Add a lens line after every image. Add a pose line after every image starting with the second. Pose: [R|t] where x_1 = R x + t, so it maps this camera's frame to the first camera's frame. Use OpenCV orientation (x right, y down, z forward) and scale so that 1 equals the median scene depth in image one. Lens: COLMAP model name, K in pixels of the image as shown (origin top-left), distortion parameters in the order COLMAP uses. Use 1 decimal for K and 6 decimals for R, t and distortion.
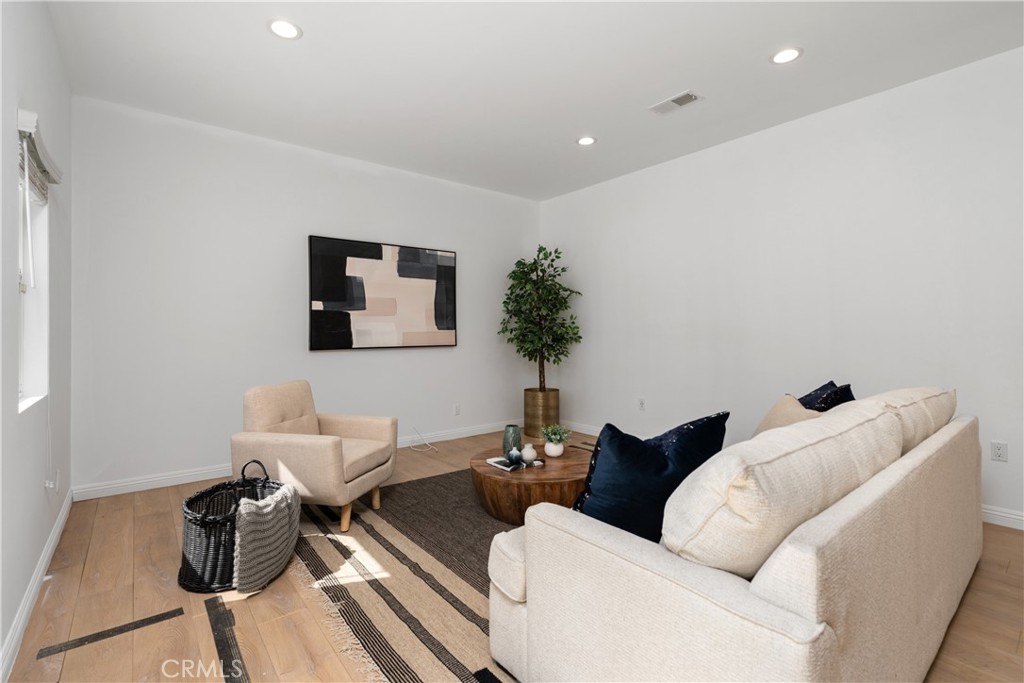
lens RADIAL K [[469.0, 0, 512.2], [0, 469.0, 327.5], [0, 0, 1]] dist [0.000161, 0.000118]
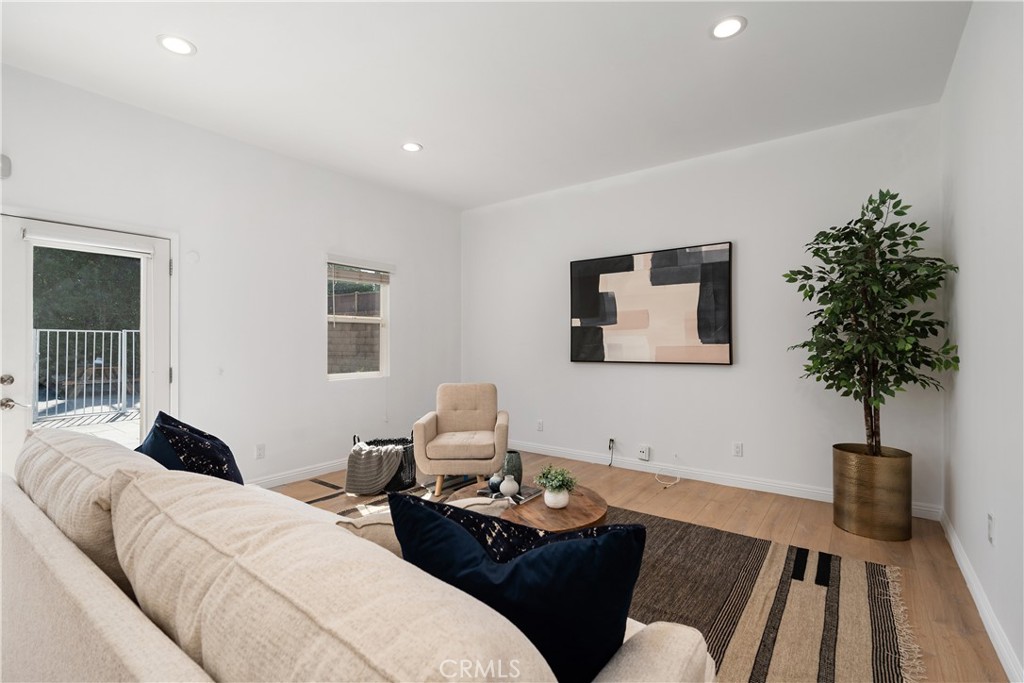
lens RADIAL K [[467.3, 0, 512.0], [0, 467.3, 341.5], [0, 0, 1]] dist [0.000241, 0.000403]
pose [[0.260727, -0.002917, -0.965408, 0.576901], [0.010588, 0.999944, -0.000162, -0.002234], [0.965354, -0.010180, 0.260744, 0.507348]]
